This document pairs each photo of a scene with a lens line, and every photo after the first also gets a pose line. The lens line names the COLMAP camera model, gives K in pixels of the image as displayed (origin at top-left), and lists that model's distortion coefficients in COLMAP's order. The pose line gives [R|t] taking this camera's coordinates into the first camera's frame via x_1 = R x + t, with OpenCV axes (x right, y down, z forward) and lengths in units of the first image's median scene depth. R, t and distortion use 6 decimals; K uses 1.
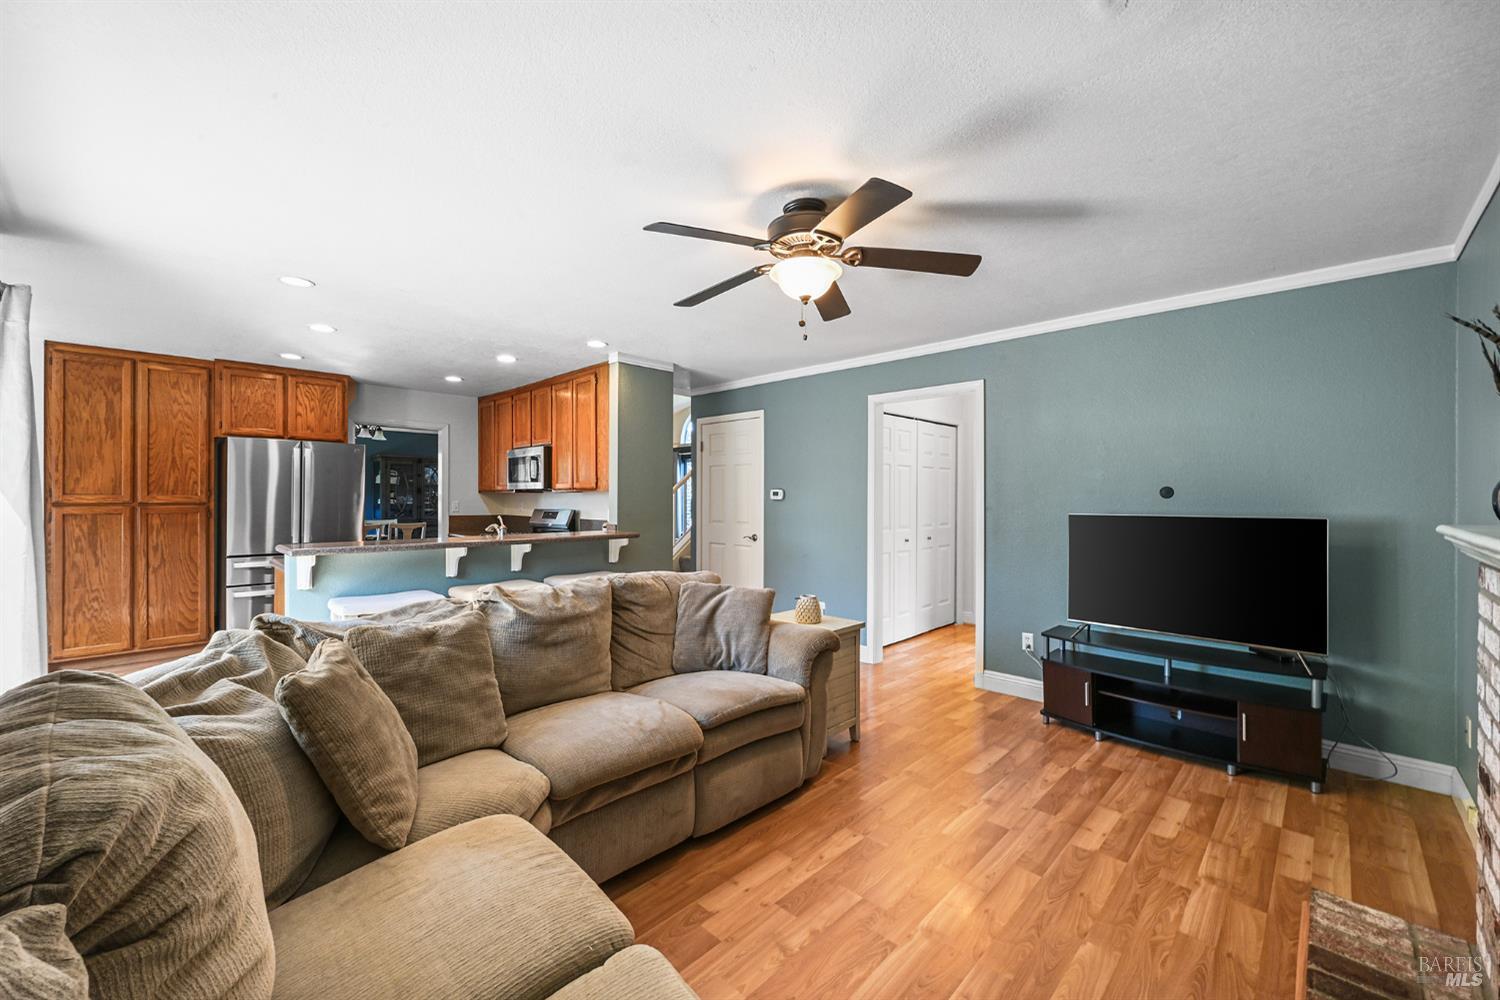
lens RADIAL K [[595.8, 0, 756.6], [0, 595.8, 499.4], [0, 0, 1]] dist [-0.002328, 0.000159]
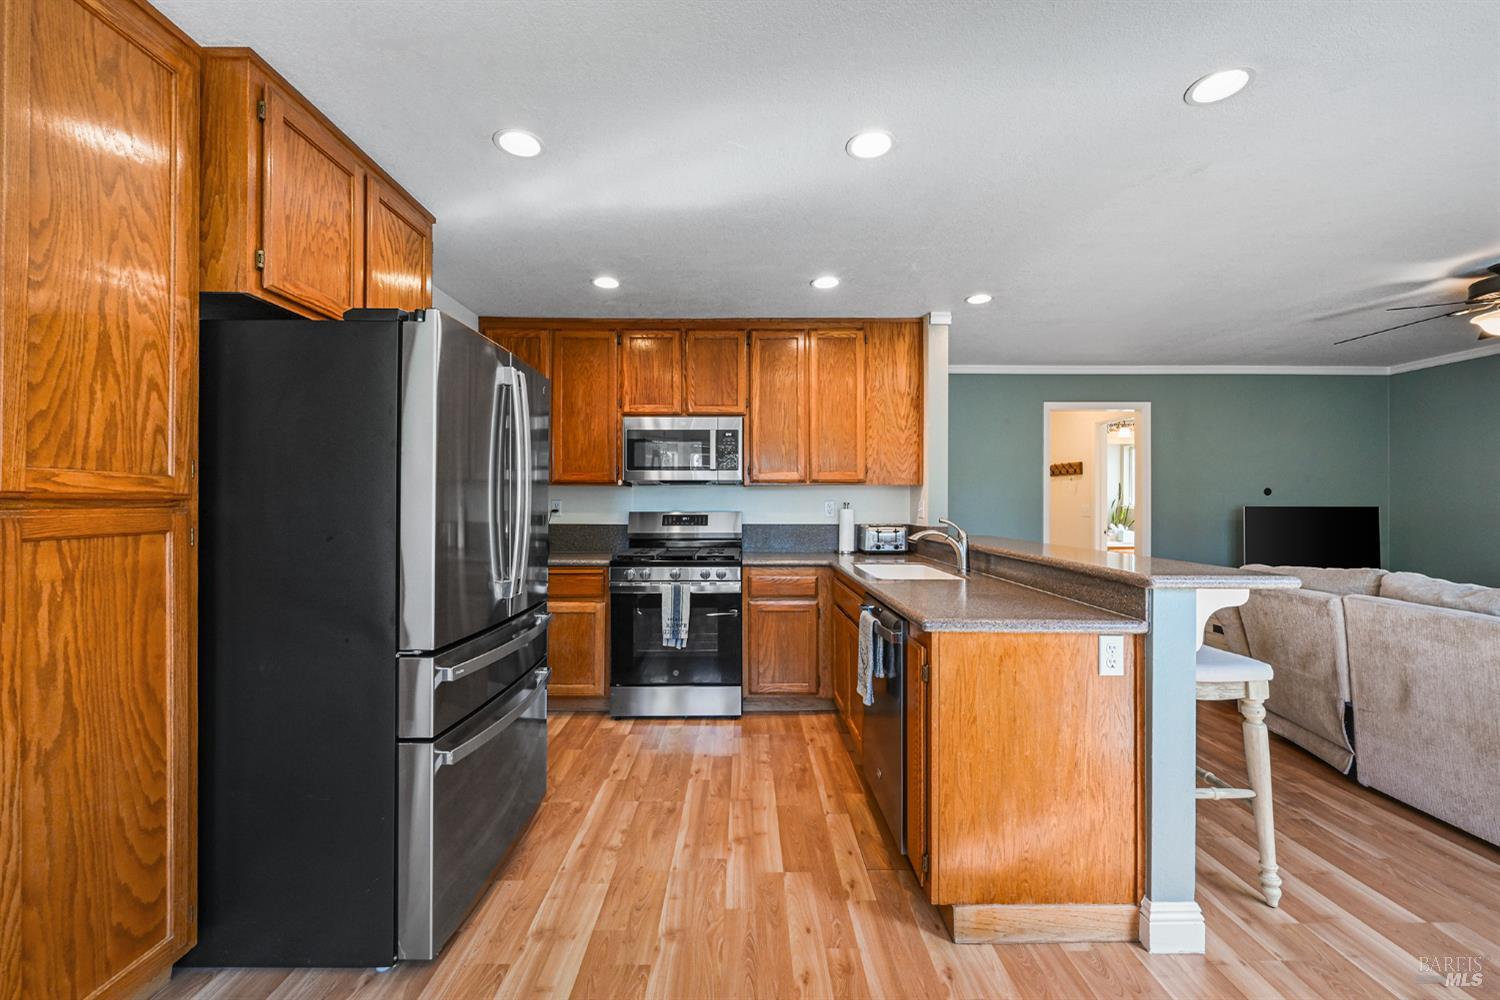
lens RADIAL K [[595.8, 0, 752.8], [0, 595.8, 499.0], [0, 0, 1]] dist [-0.002328, 0.000159]
pose [[0.710161, 0.000687, 0.704039, -0.974986], [0.001641, 0.999995, -0.002631, 0.007219], [-0.704037, 0.003024, 0.710157, 0.603194]]
